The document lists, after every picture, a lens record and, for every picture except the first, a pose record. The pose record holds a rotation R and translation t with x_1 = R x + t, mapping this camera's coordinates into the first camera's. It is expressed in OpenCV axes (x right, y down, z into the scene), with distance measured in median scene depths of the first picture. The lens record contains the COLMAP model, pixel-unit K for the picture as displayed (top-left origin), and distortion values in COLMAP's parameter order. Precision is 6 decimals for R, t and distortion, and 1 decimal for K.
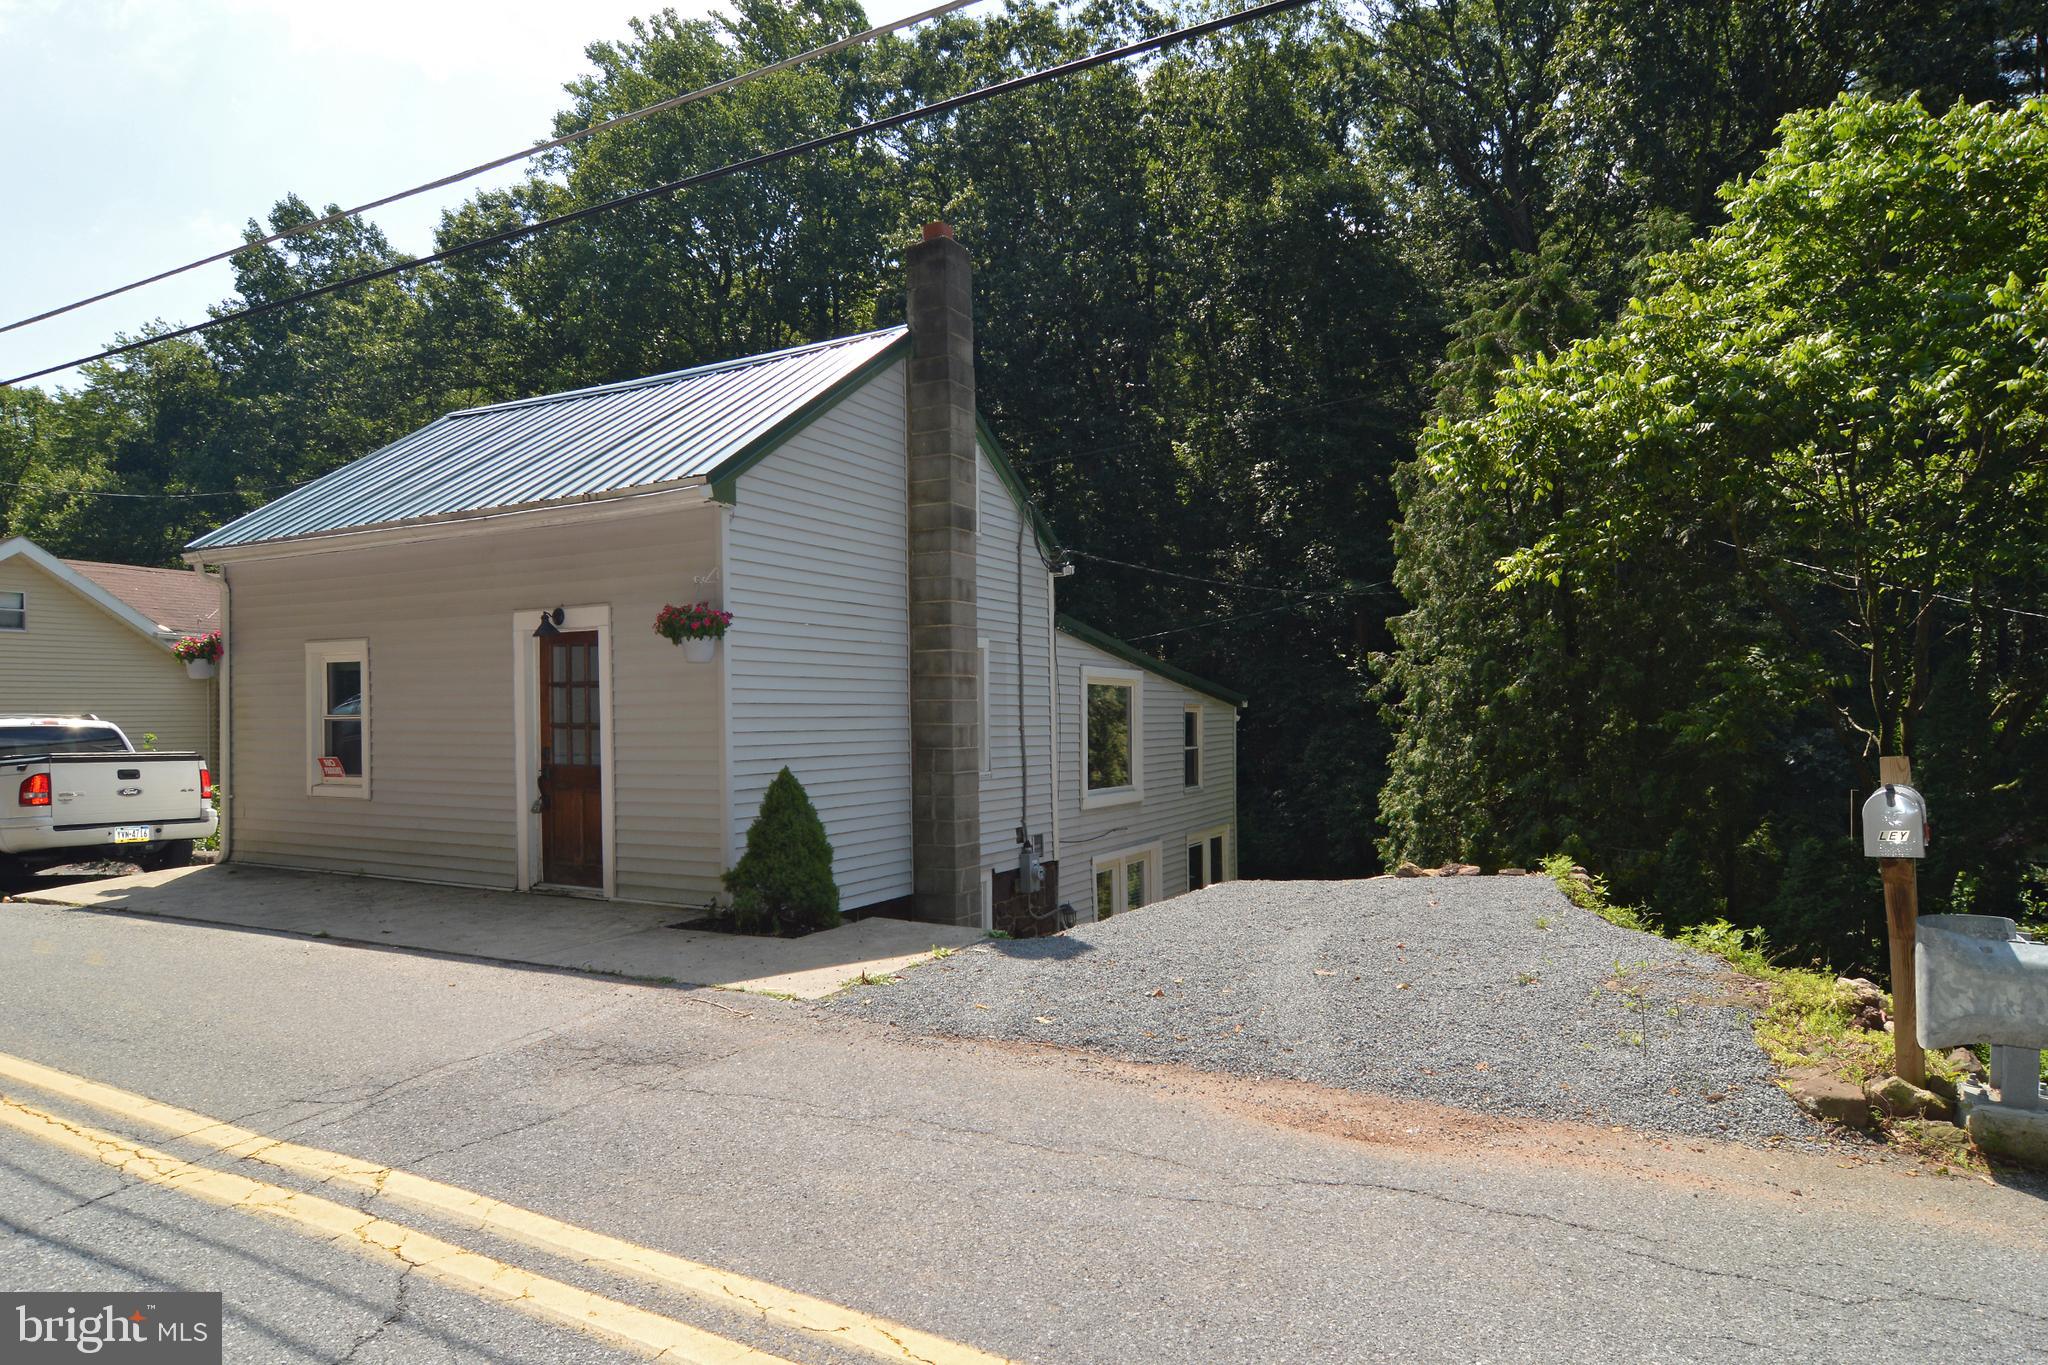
lens RADIAL K [[1150.4, 0, 1030.8], [0, 1150.4, 704.4], [0, 0, 1]] dist [0.000051, -0.014121]
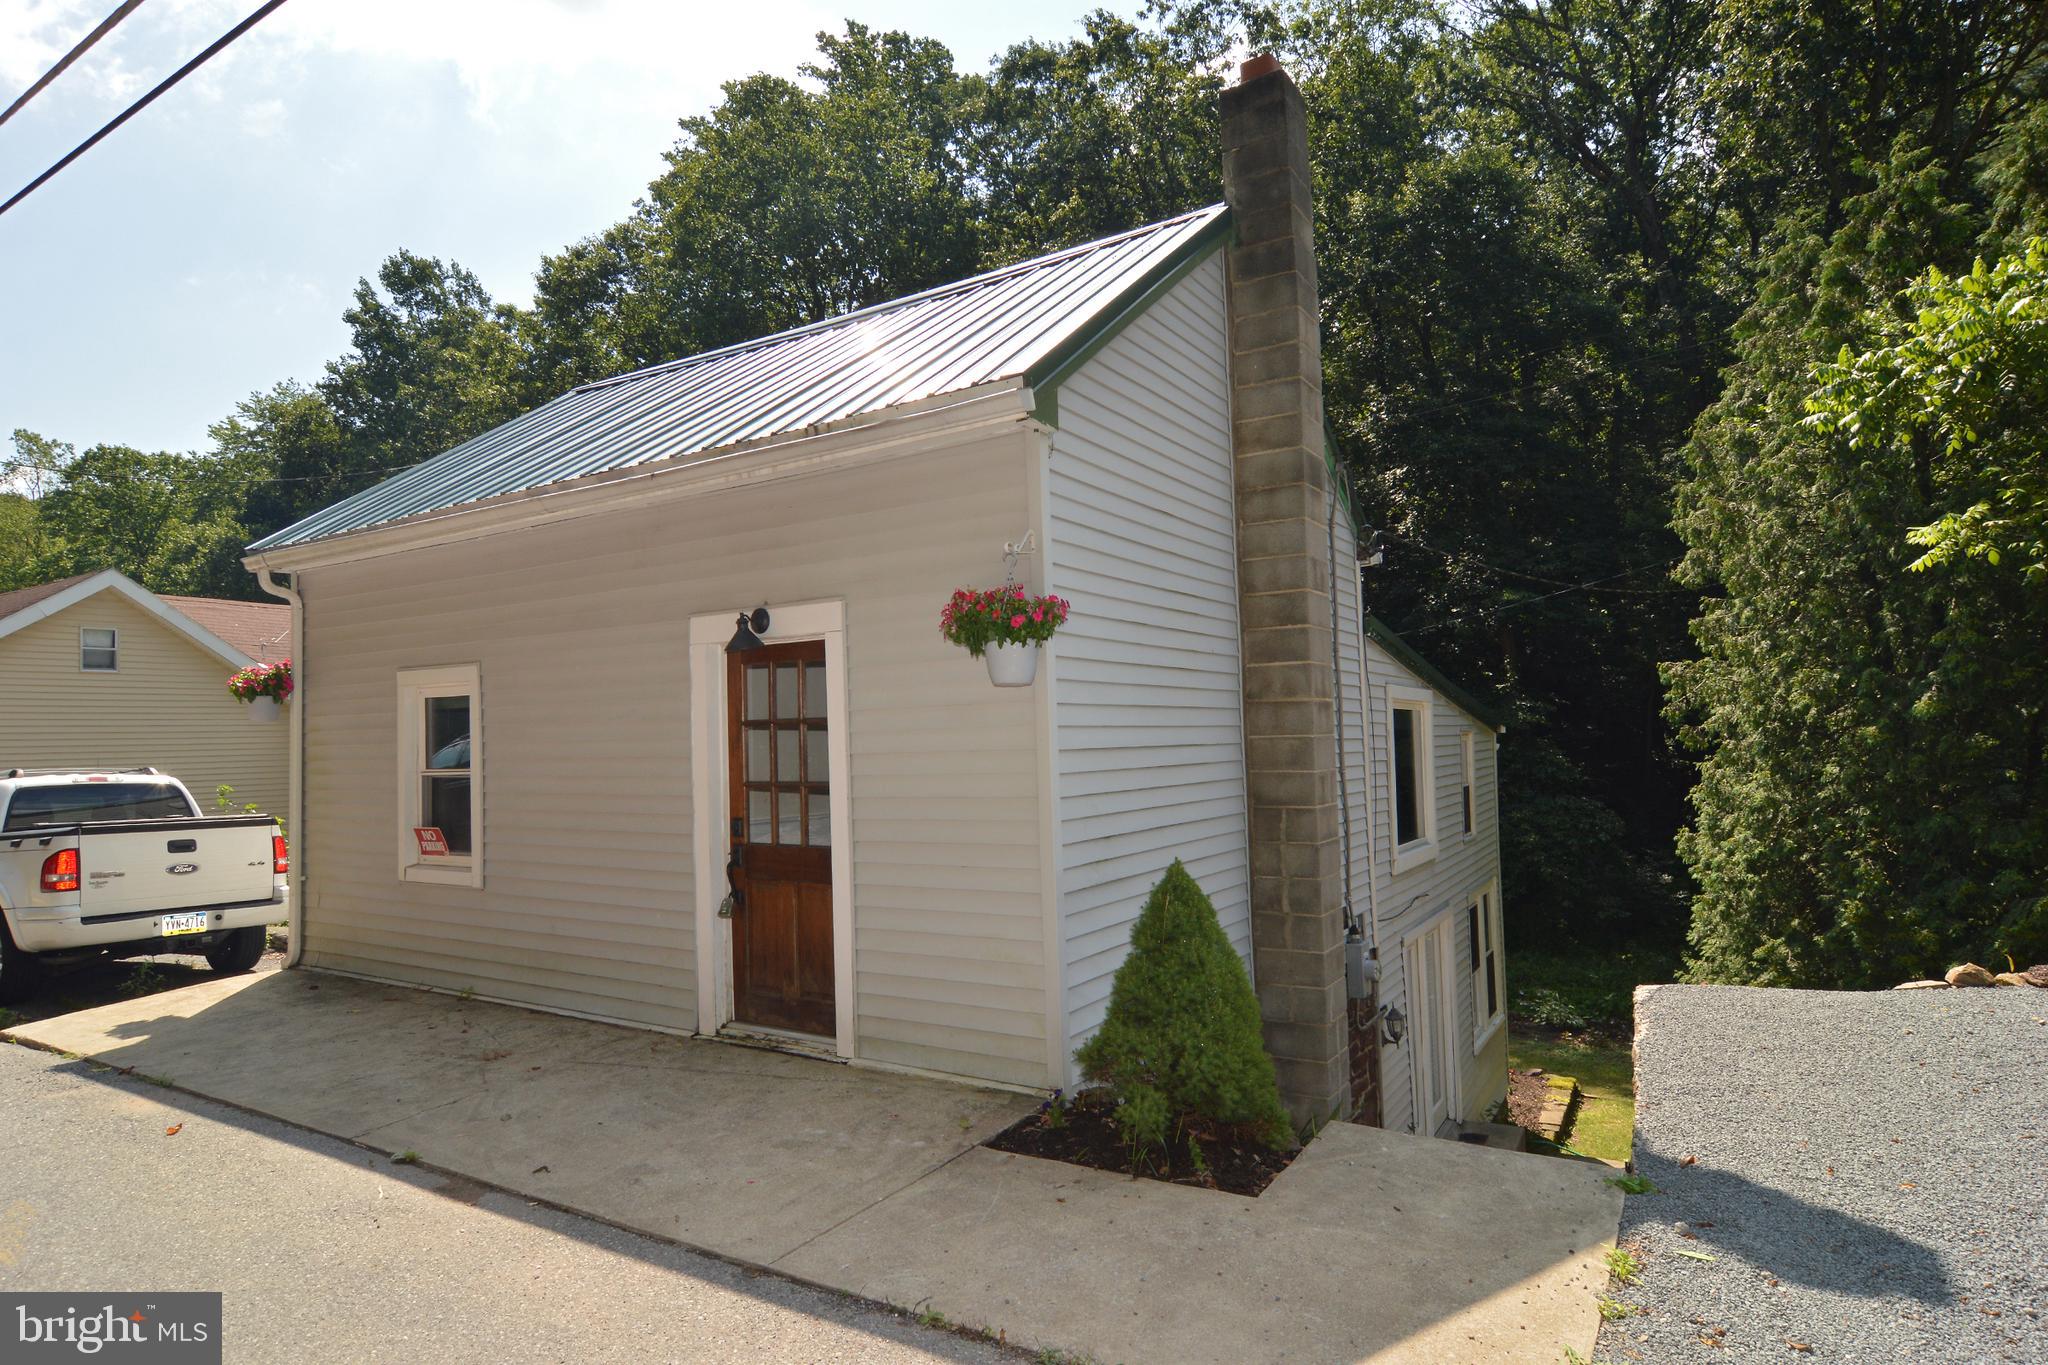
lens RADIAL K [[1114.5, 0, 1017.9], [0, 1114.5, 686.9], [0, 0, 1]] dist [-0.007820, -0.007899]
pose [[0.997532, -0.019500, -0.067450, -0.193105], [0.016912, 0.999106, -0.038734, -0.009736], [0.068145, 0.037498, 0.996971, 0.327254]]
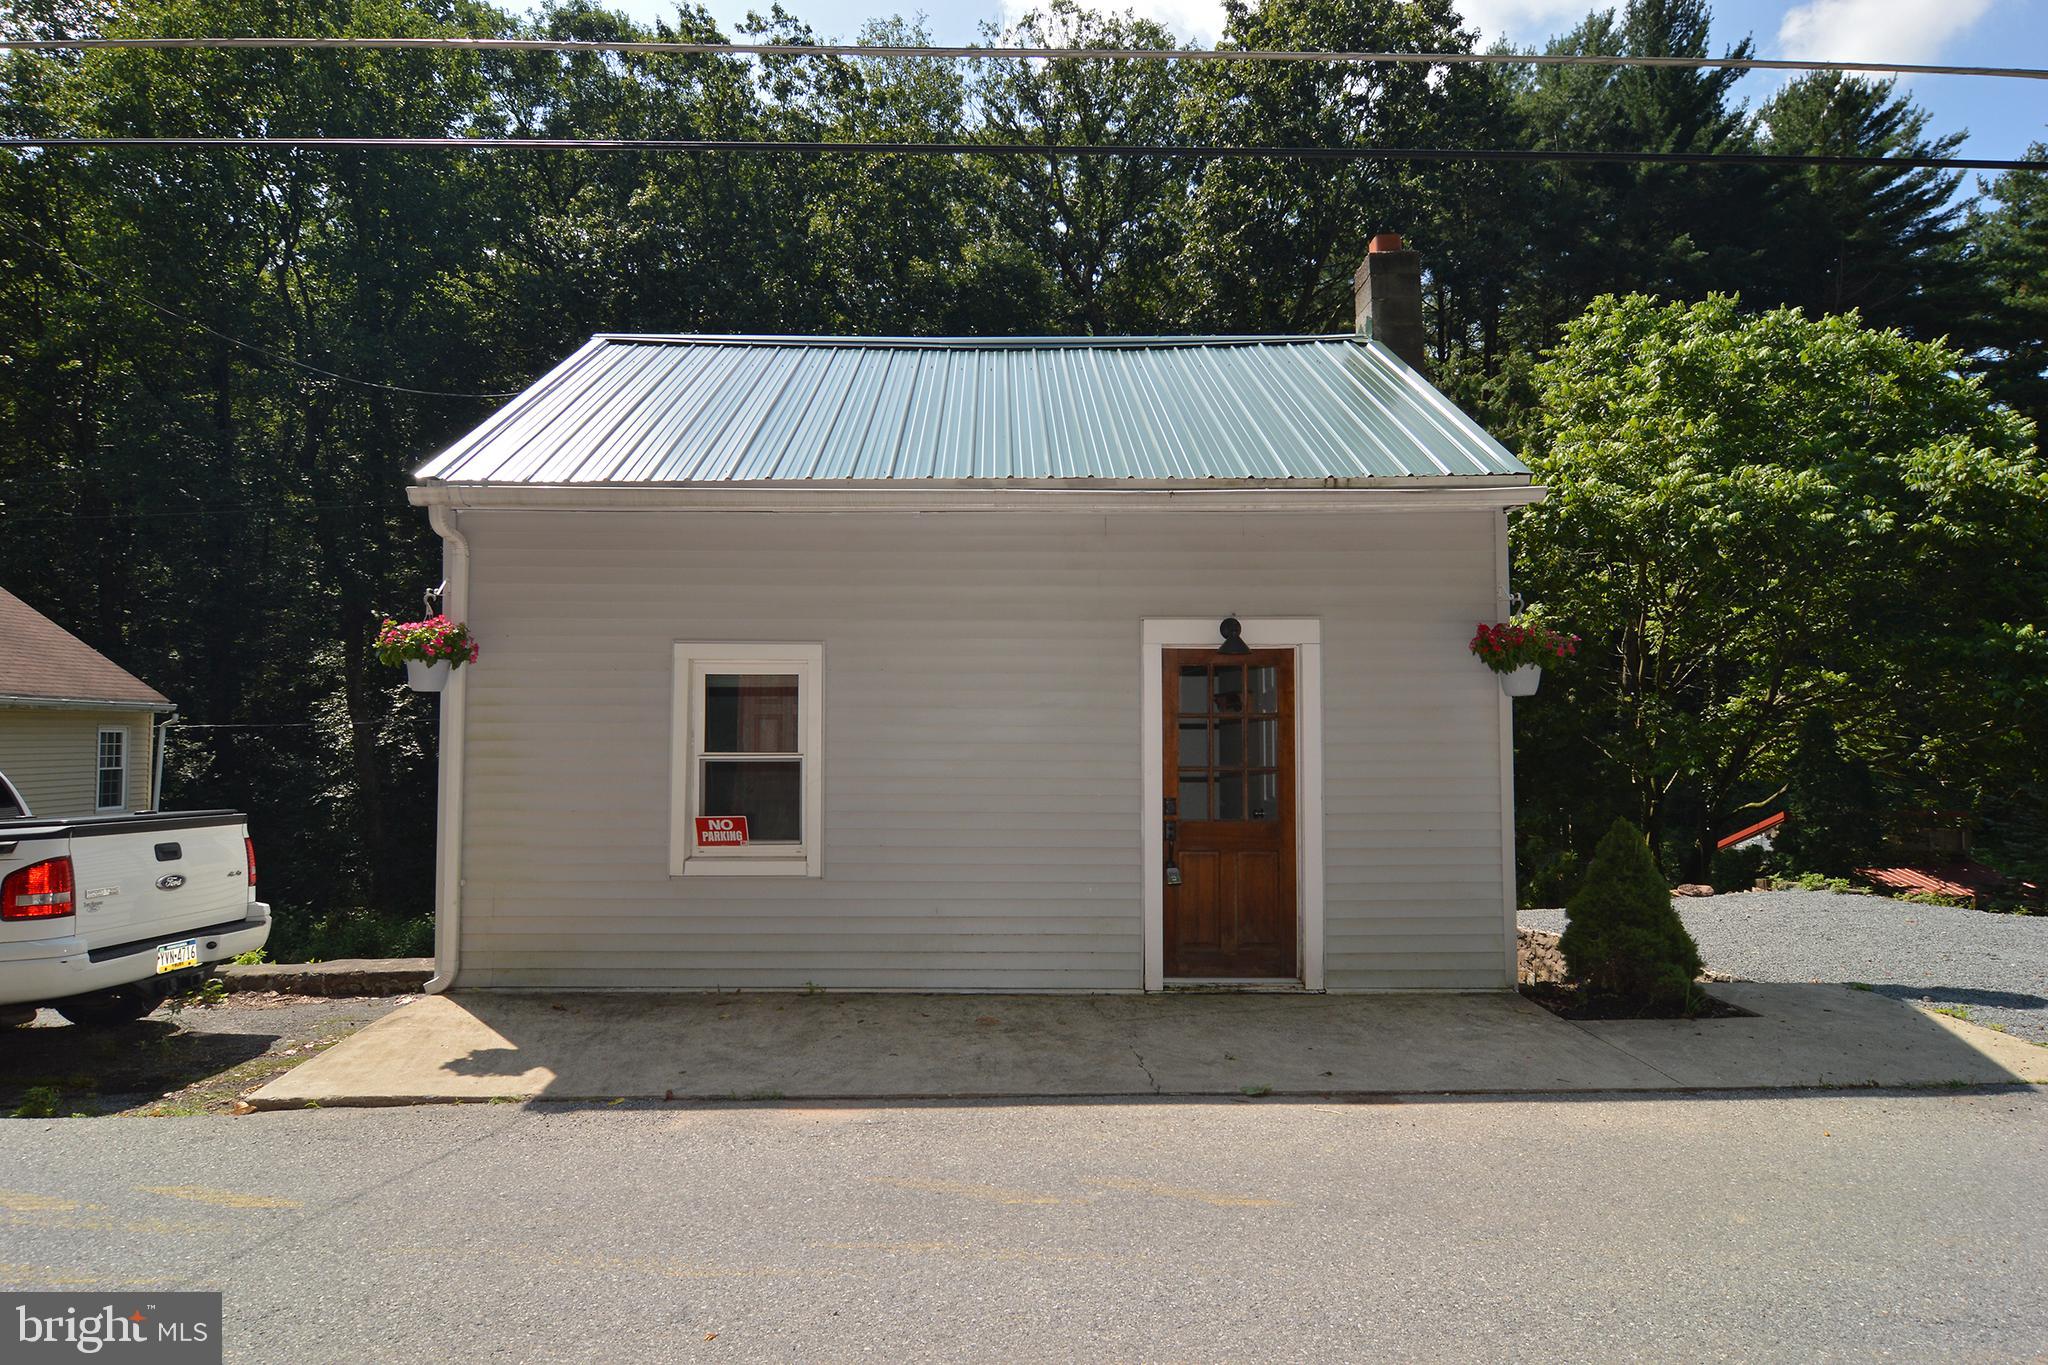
lens RADIAL K [[1089.1, 0, 996.8], [0, 1089.1, 685.9], [0, 0, 1]] dist [-0.013120, -0.001359]
pose [[0.887373, 0.030635, 0.460033, -0.775692], [-0.010744, 0.998893, -0.045794, -0.002340], [-0.460927, 0.035693, 0.886720, 0.370471]]
